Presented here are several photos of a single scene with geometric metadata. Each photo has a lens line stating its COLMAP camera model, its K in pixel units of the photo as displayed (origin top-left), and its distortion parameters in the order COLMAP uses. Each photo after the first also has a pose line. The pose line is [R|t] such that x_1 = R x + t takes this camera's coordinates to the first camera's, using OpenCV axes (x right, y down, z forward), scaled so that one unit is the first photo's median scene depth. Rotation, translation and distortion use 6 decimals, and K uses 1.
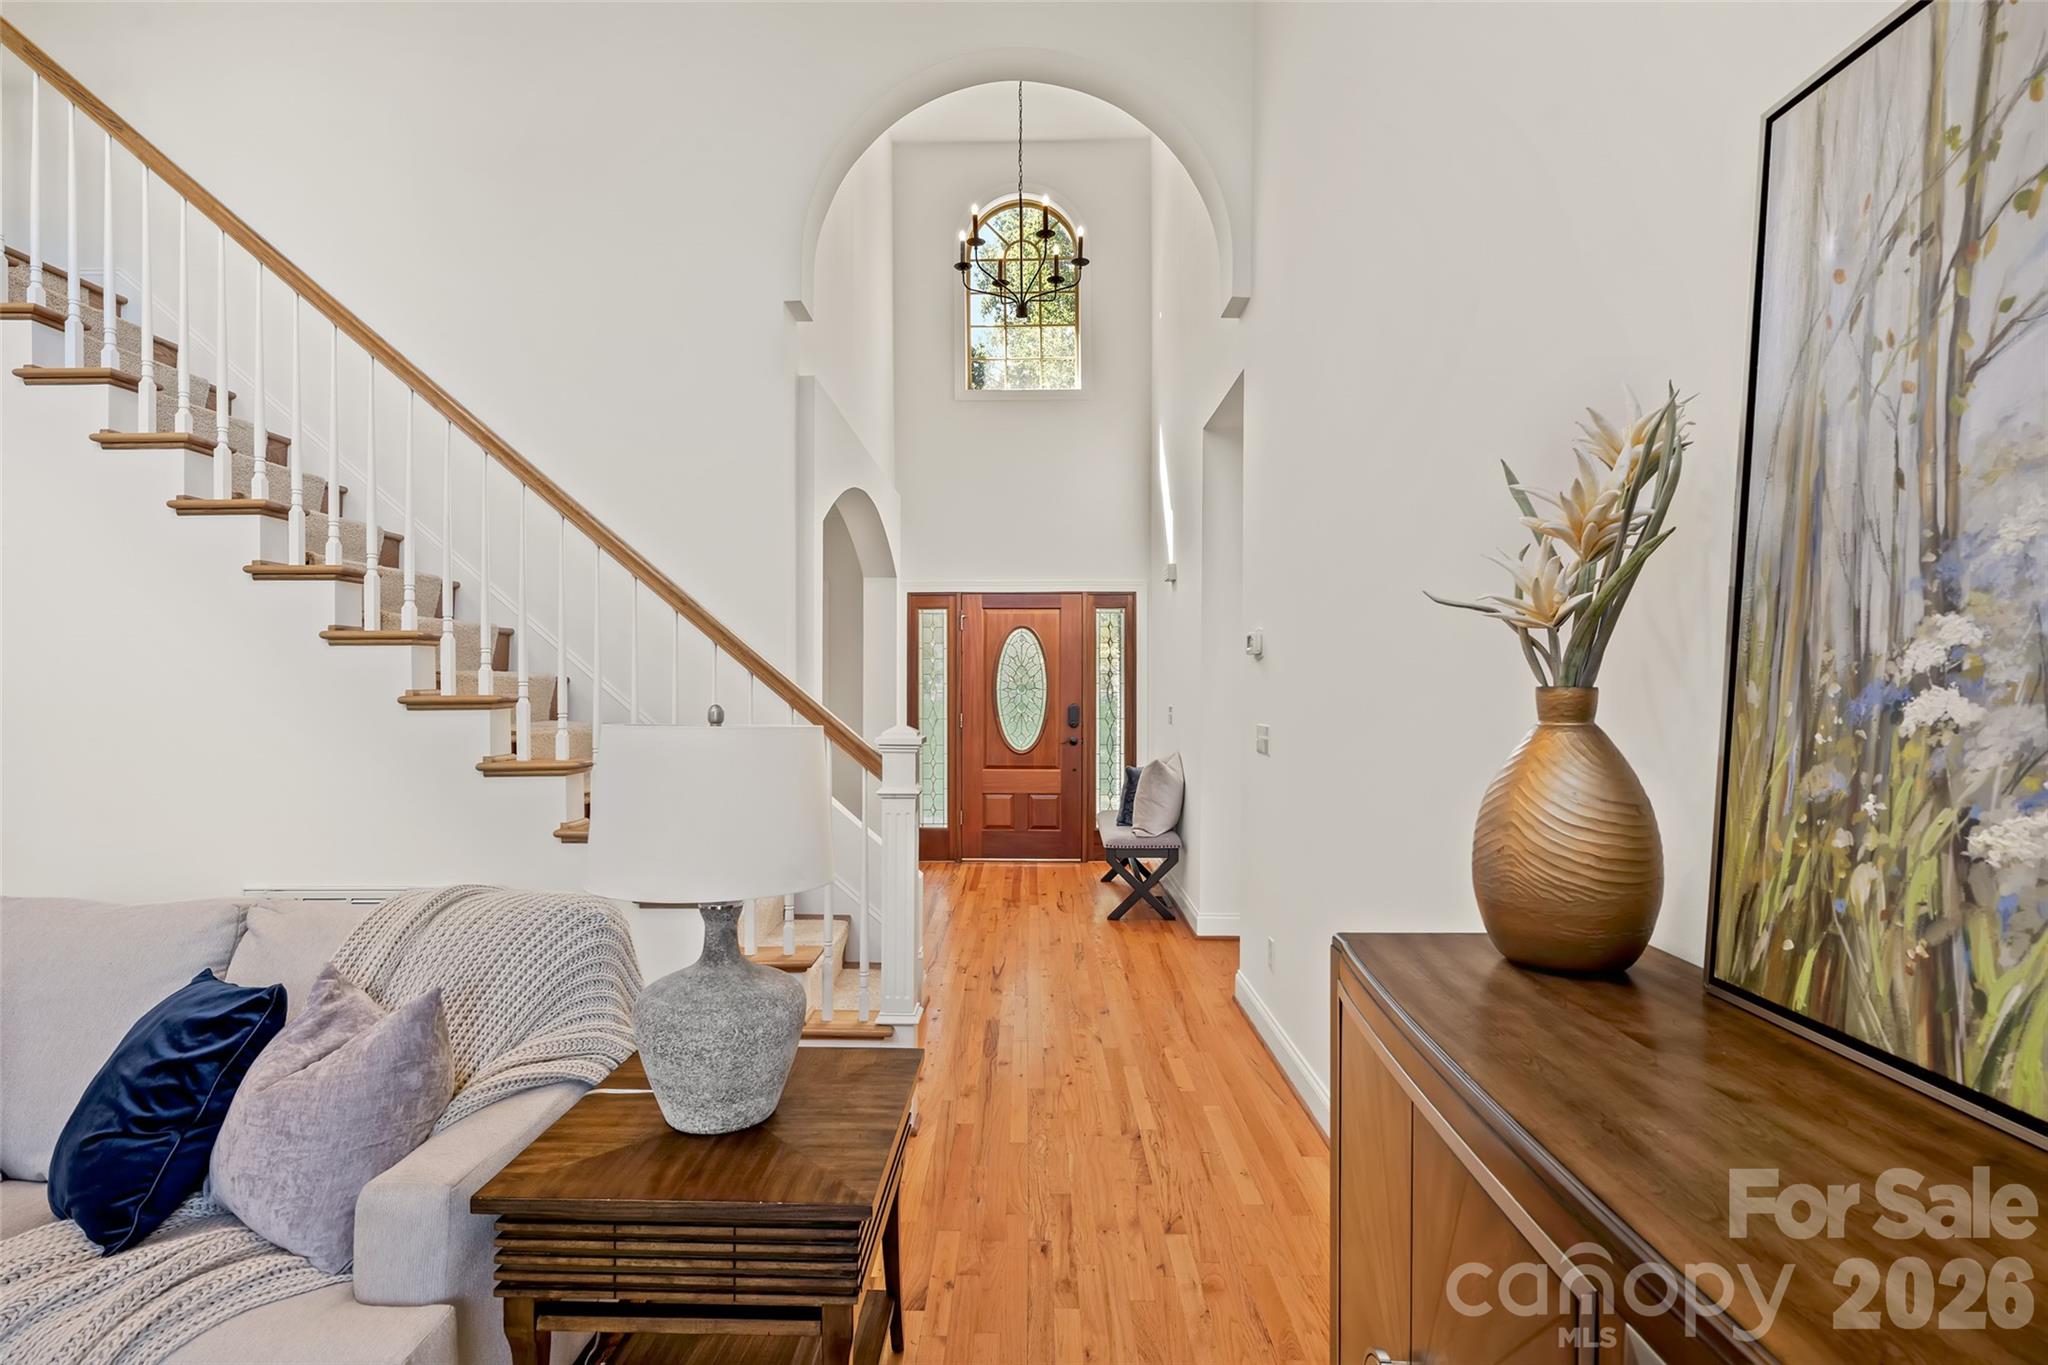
lens RADIAL K [[1024.3, 0, 1011.4], [0, 1024.3, 687.0], [0, 0, 1]] dist [0.001144, -0.000879]
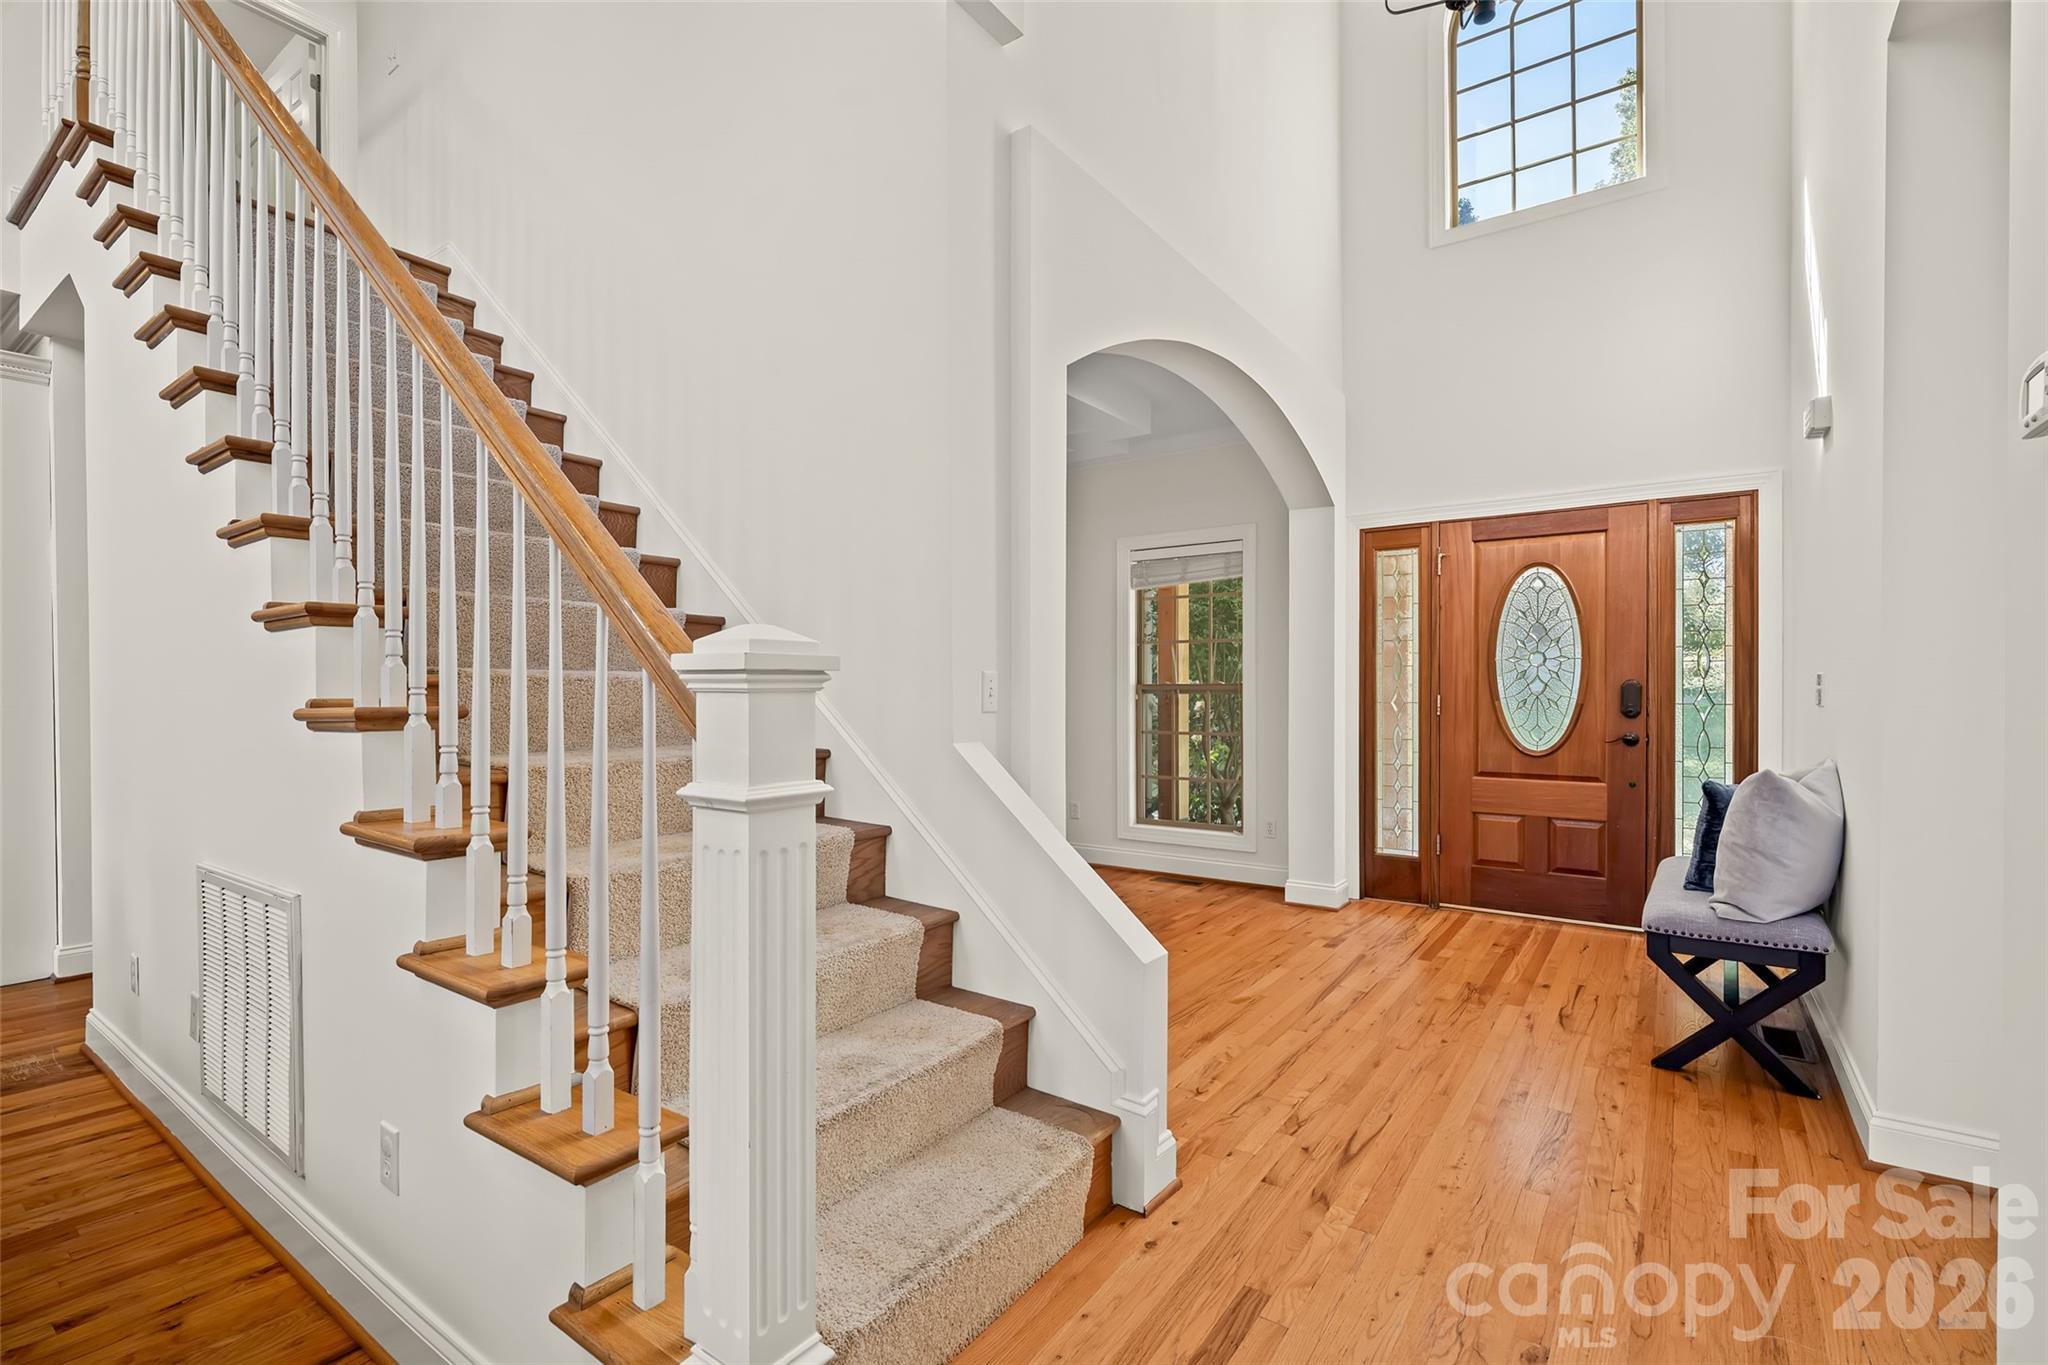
lens RADIAL K [[924.7, 0, 1018.1], [0, 924.7, 697.4], [0, 0, 1]] dist [-0.004333, 0.002874]
pose [[0.822106, 0.001618, -0.569332, 0.074153], [-0.001329, 0.999999, 0.000922, 0.027340], [0.569332, -0.000001, 0.822107, 0.321754]]
